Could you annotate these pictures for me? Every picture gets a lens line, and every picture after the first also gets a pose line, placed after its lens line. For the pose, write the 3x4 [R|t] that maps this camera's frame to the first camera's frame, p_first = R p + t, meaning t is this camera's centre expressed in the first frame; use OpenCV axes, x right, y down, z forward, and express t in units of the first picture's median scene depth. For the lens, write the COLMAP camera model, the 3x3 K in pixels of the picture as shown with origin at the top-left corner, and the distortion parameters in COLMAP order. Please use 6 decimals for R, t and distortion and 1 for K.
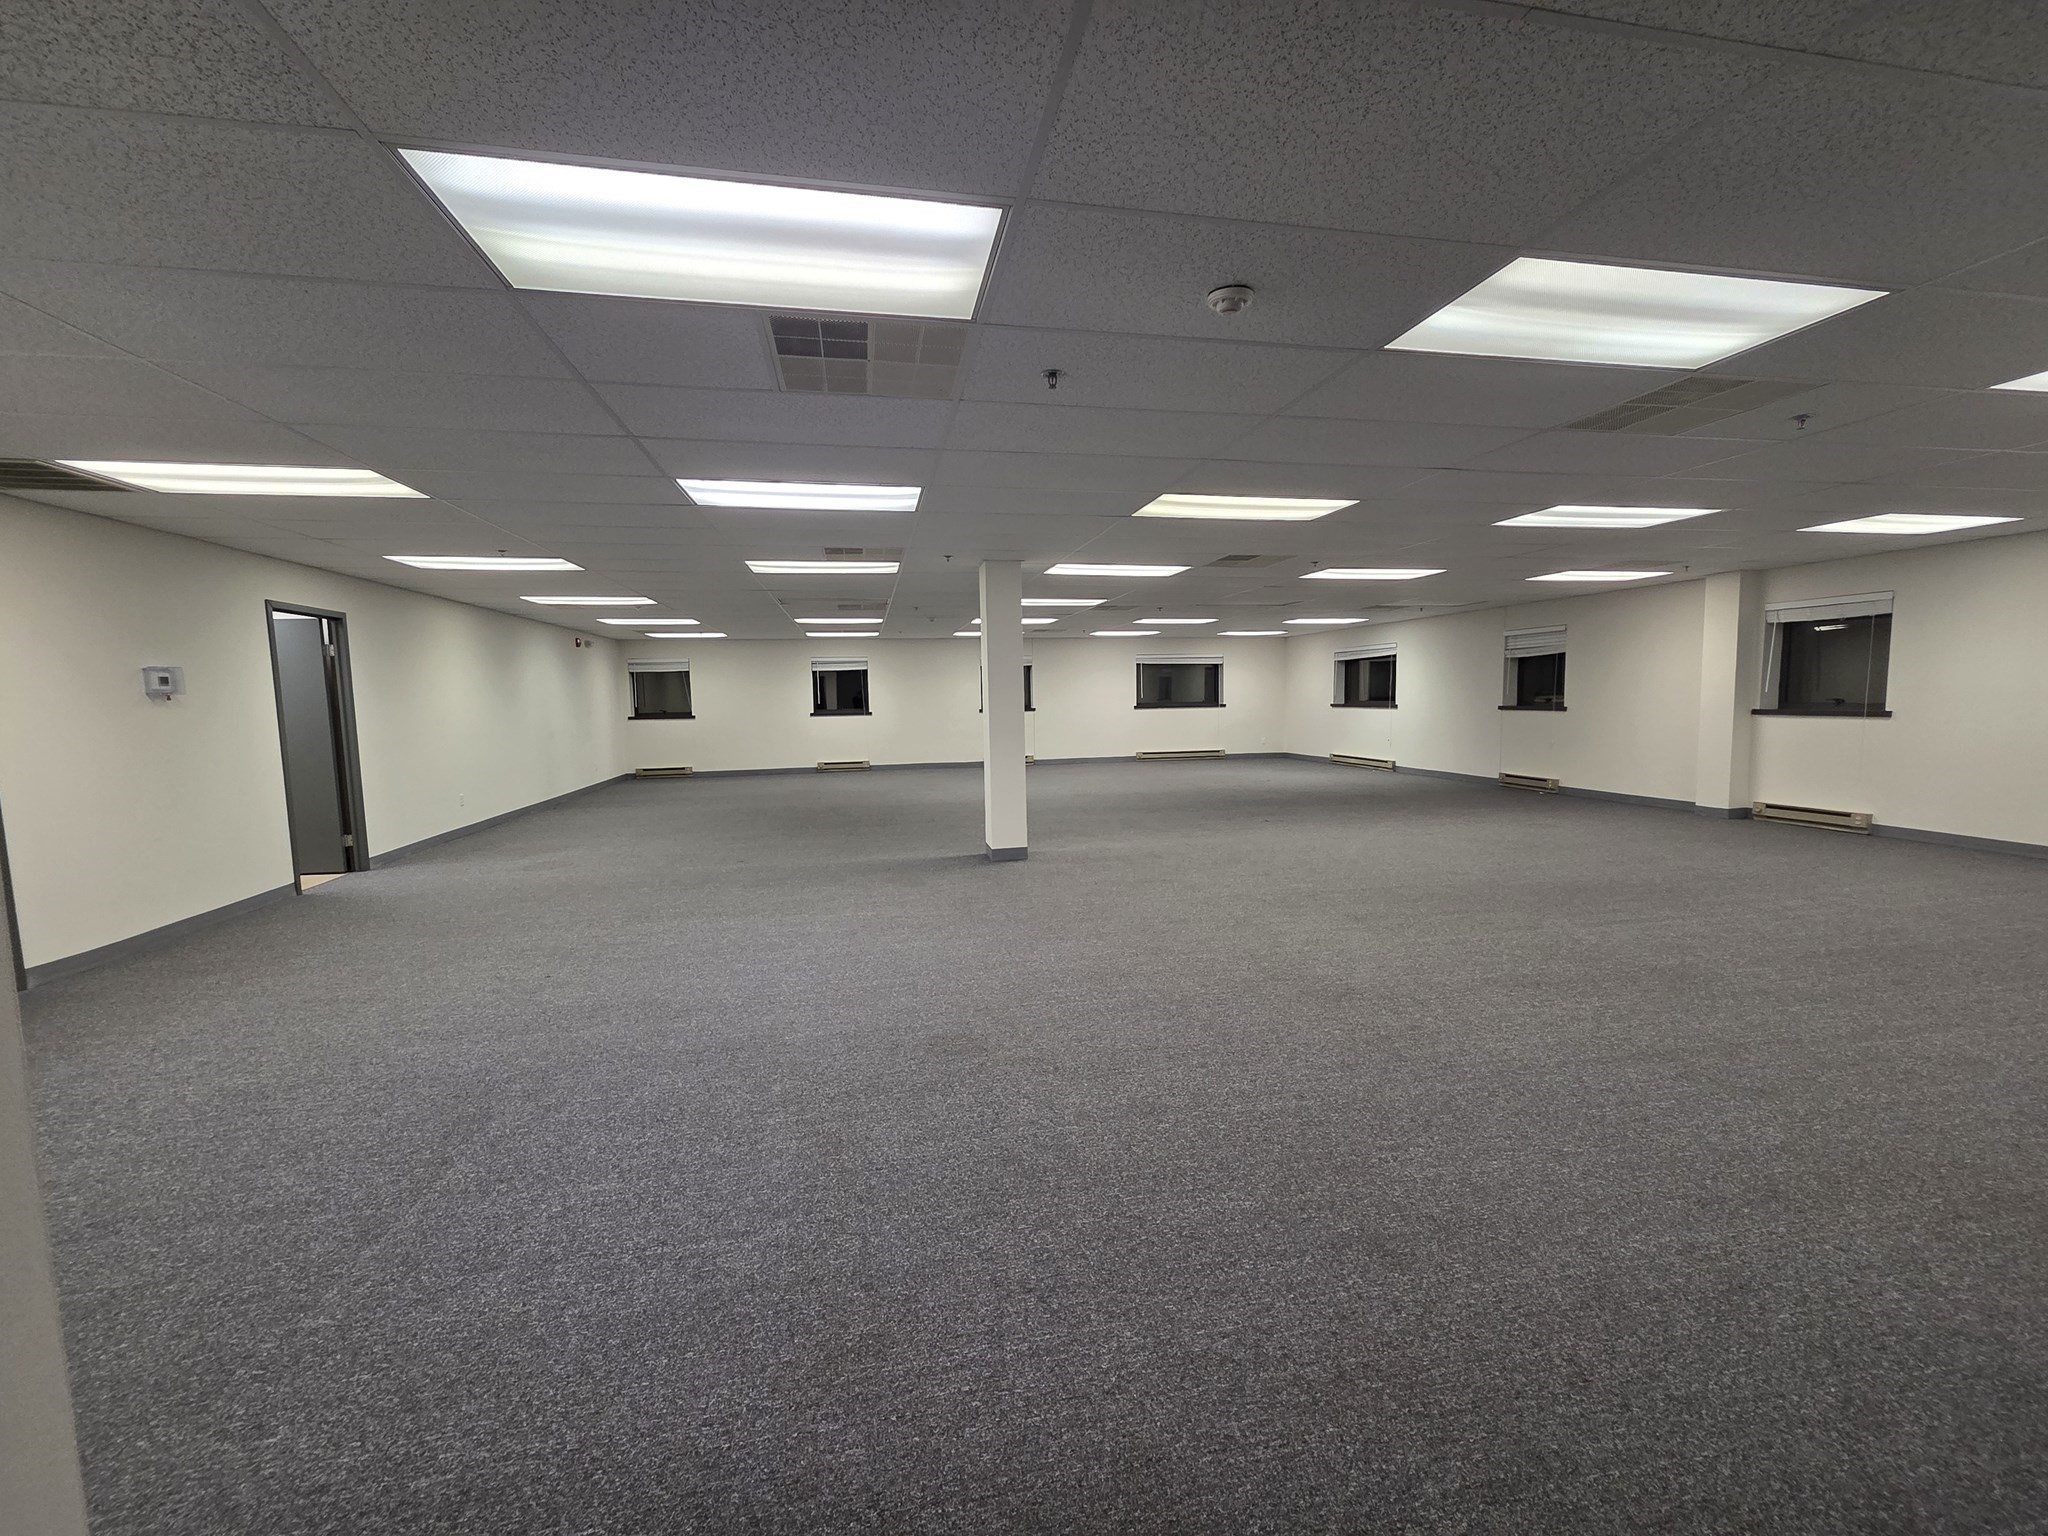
lens RADIAL K [[855.5, 0, 1024.0], [0, 855.5, 768.0], [0, 0, 1]] dist [0.029833, -0.000056]
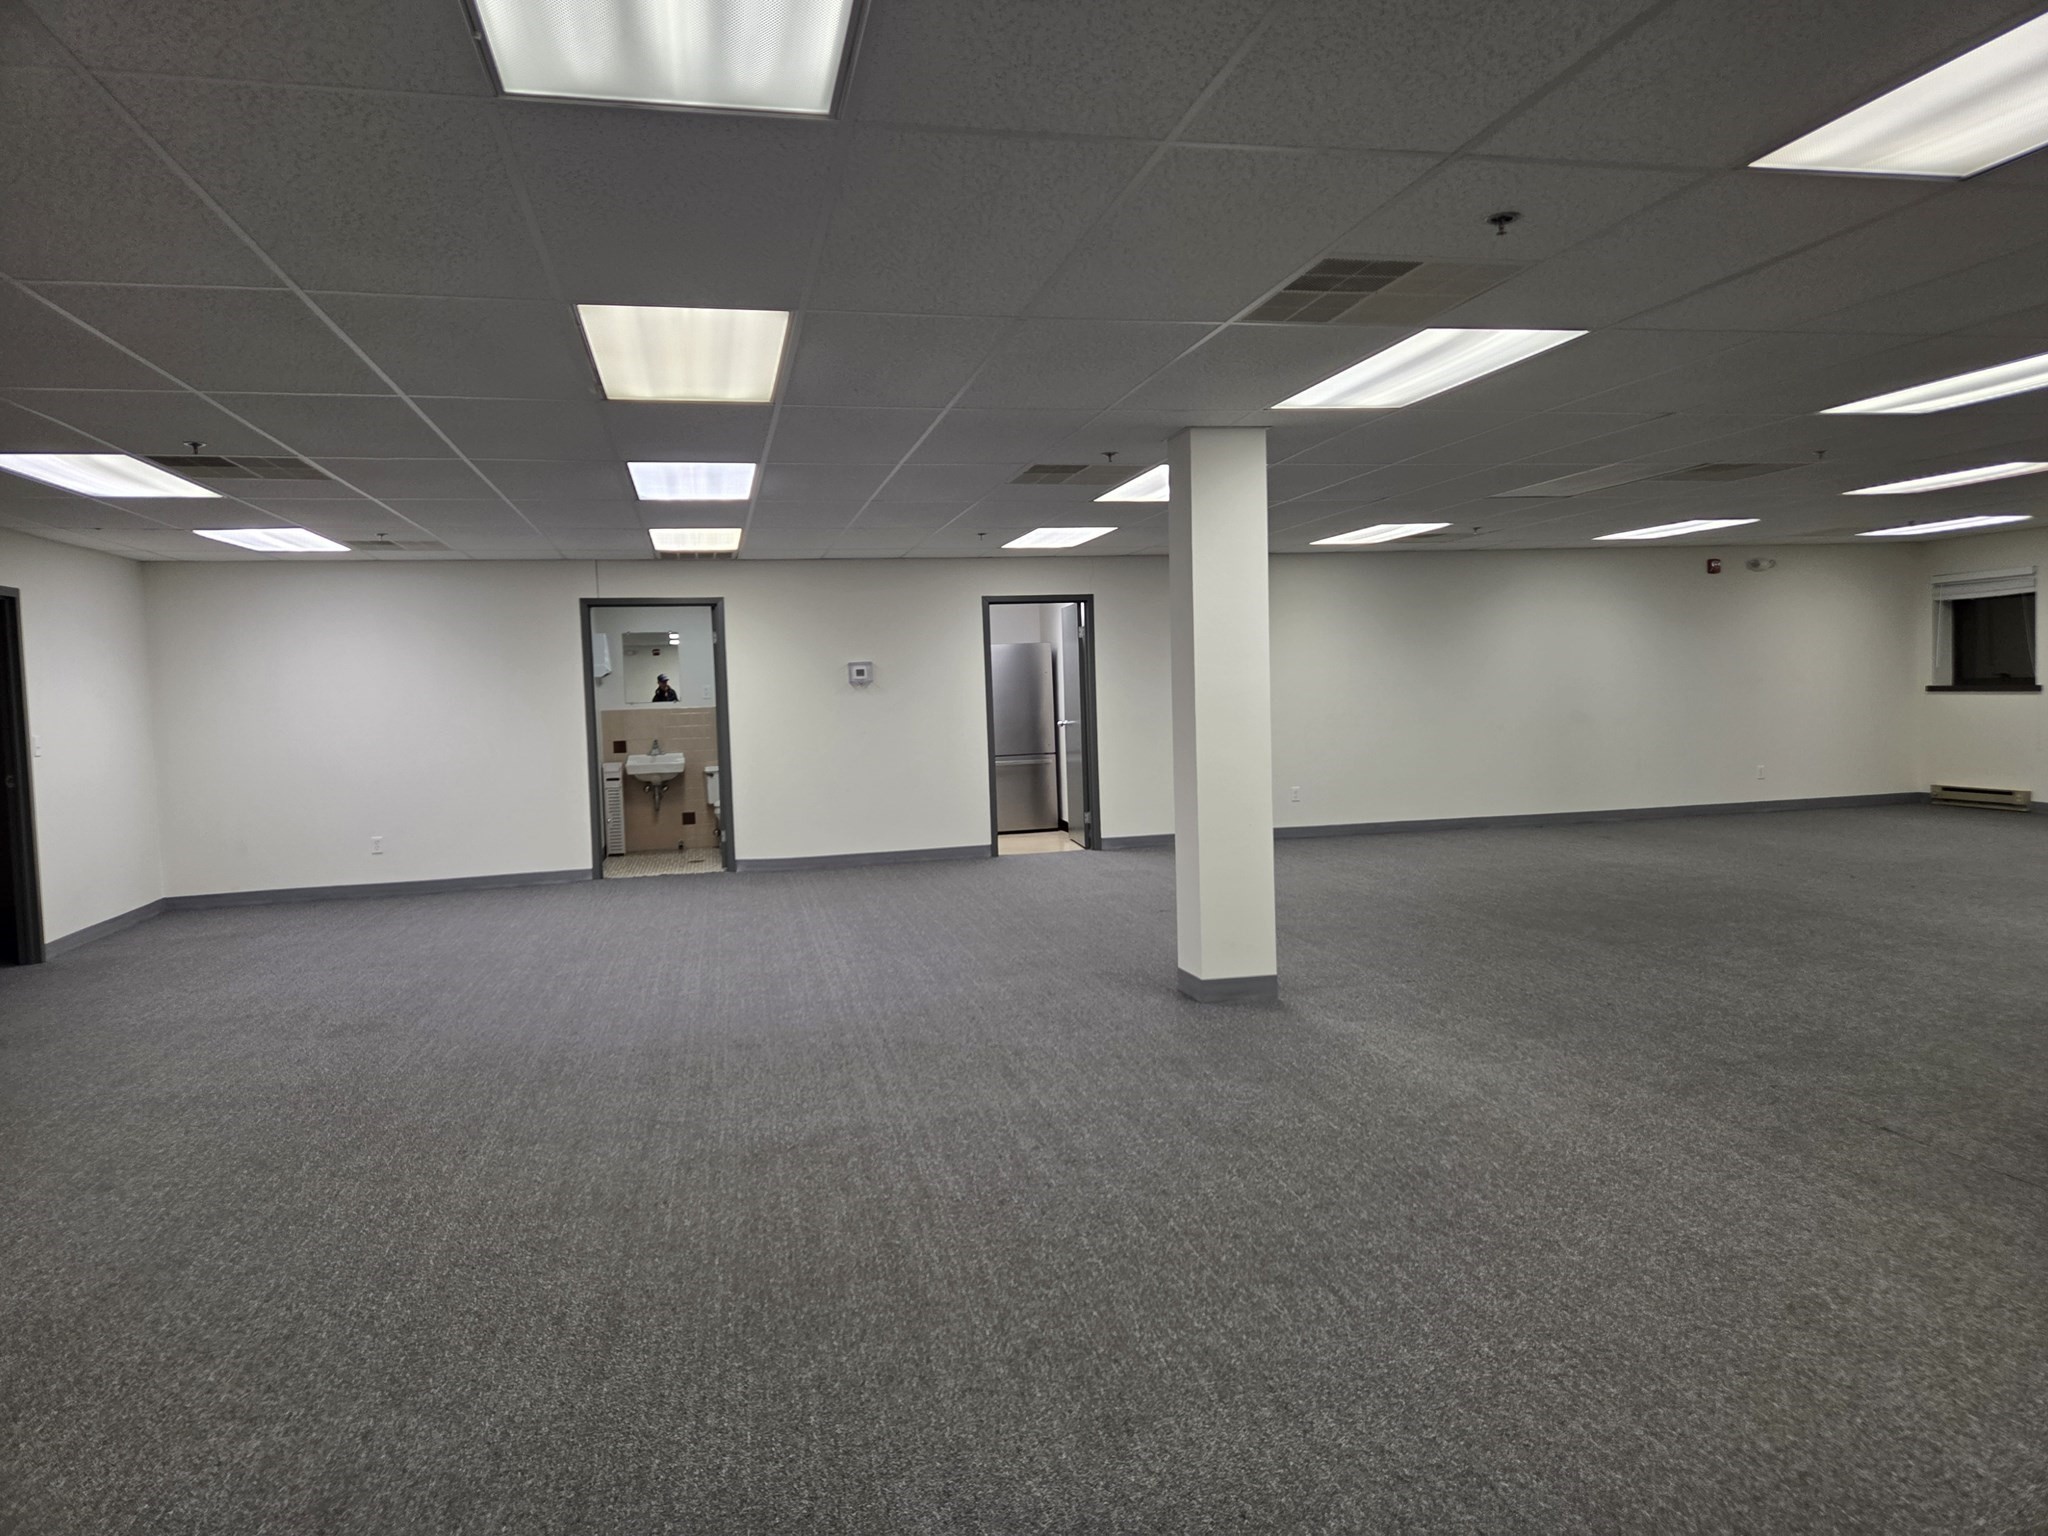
lens RADIAL K [[1352.8, 0, 1024.0], [0, 1352.8, 768.0], [0, 0, 1]] dist [0.004437, -0.000053]
pose [[0.029586, 0.076055, -0.996665, 1.095411], [-0.052550, 0.995841, 0.074432, -0.120530], [0.998180, 0.050172, 0.033459, 1.186882]]
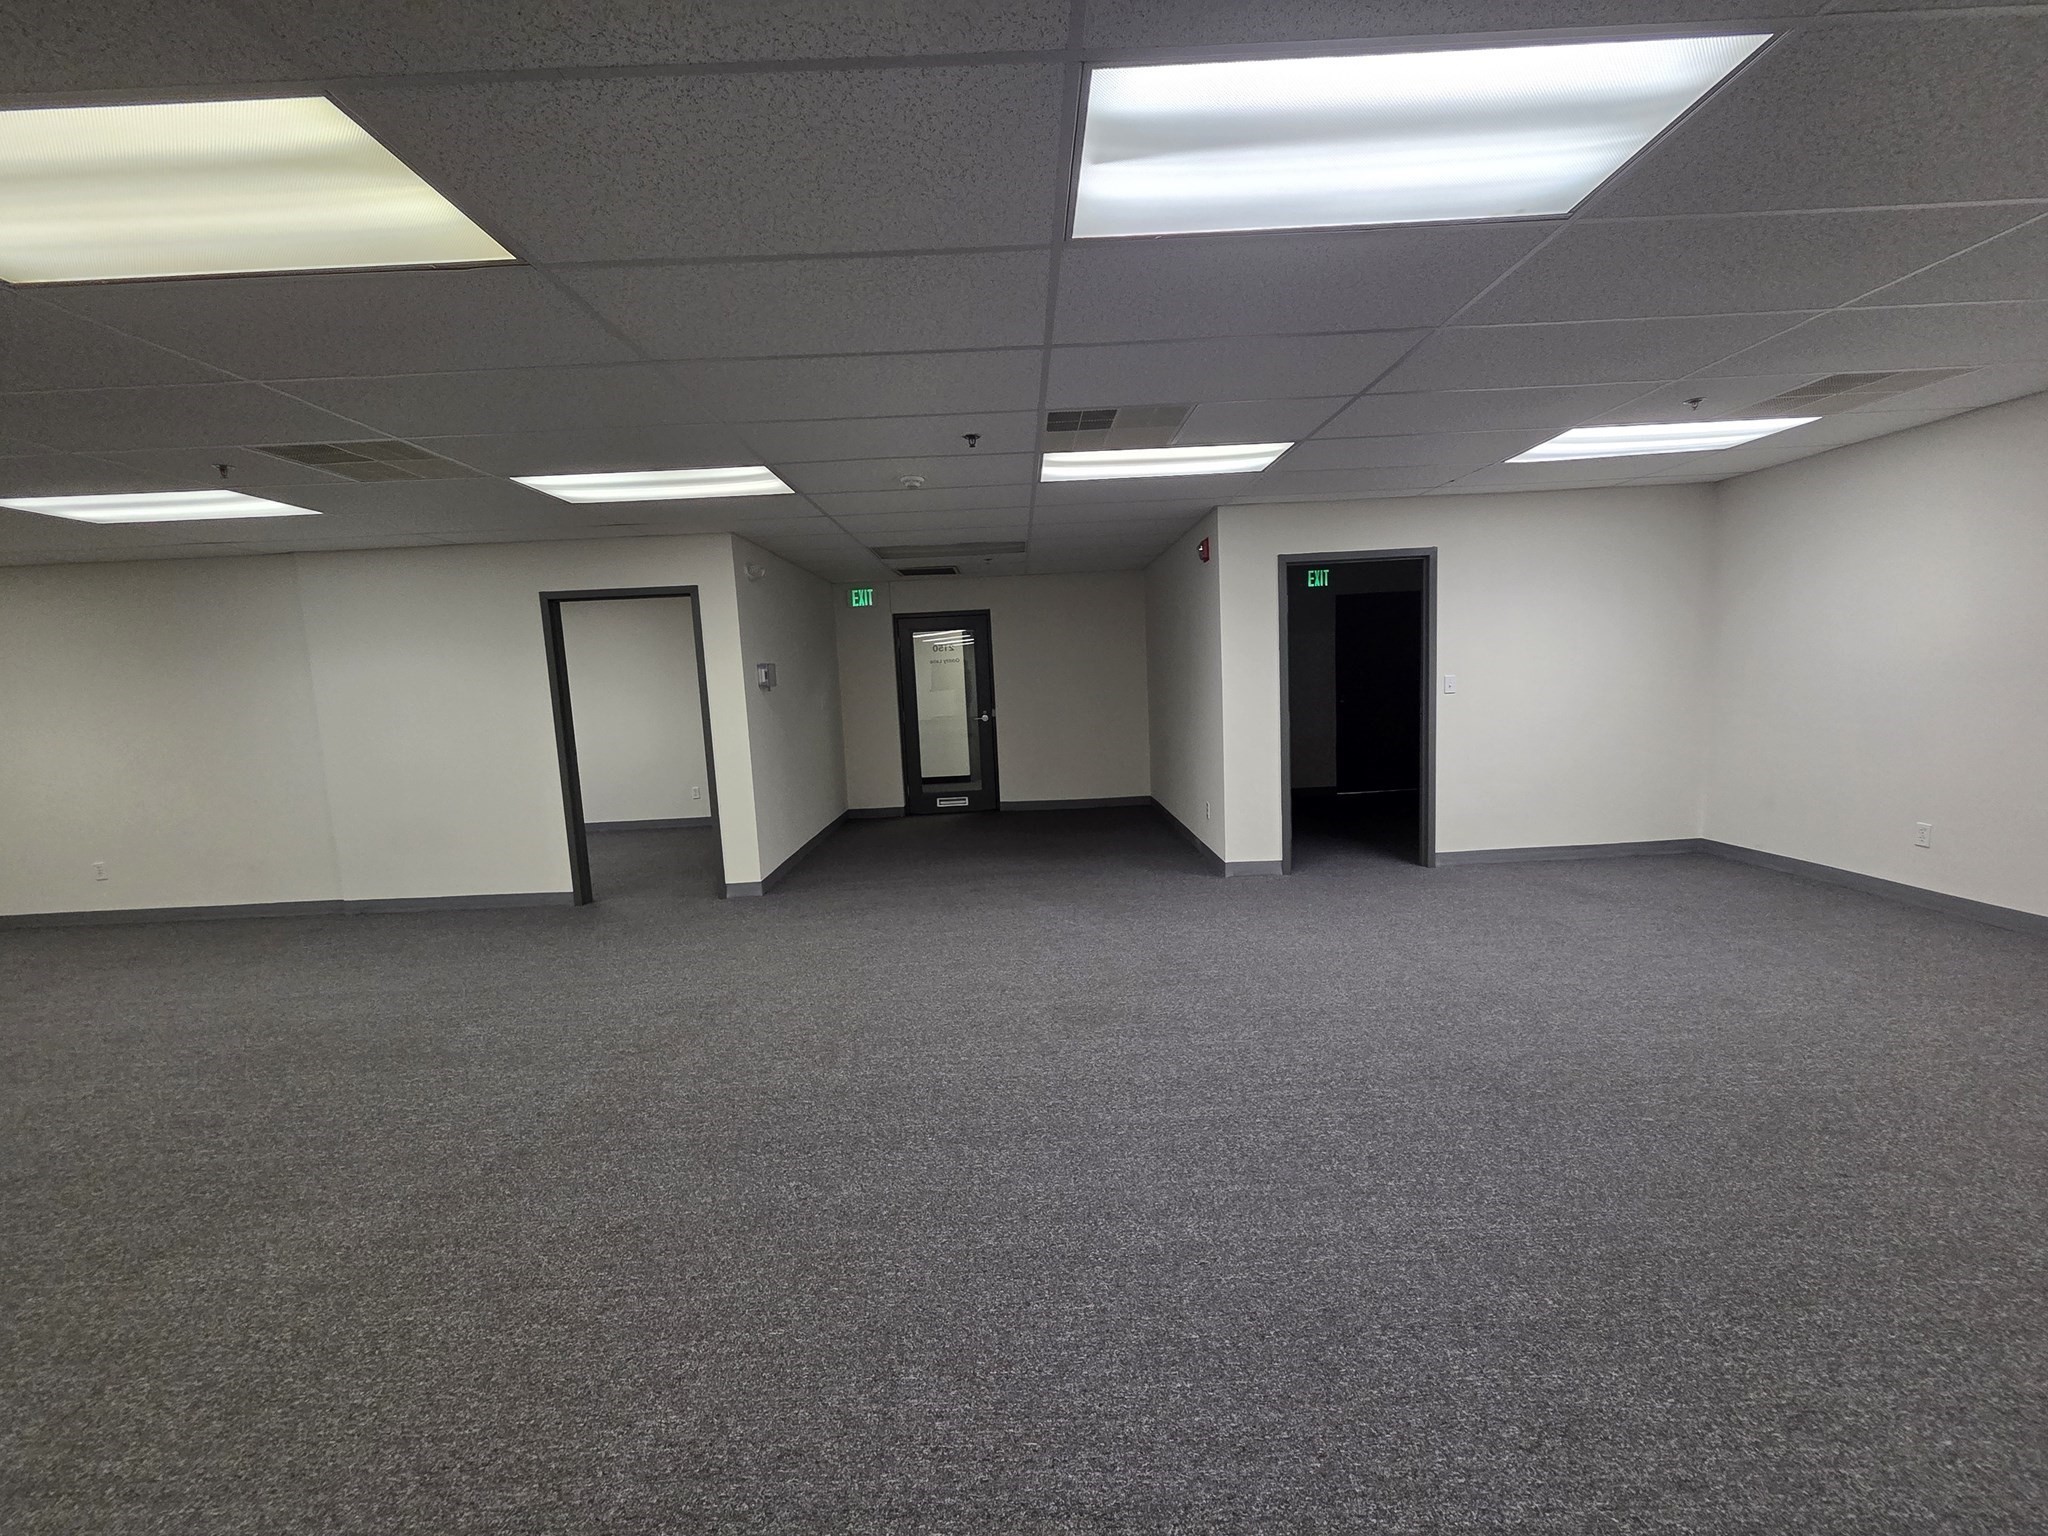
lens RADIAL K [[855.5, 0, 1024.0], [0, 855.5, 768.0], [0, 0, 1]] dist [0.029833, -0.000056]
pose [[-0.981715, 0.045463, 0.184847, -0.147239], [0.080248, 0.979398, 0.185312, -0.118879], [-0.172614, 0.196757, -0.965138, 1.328632]]
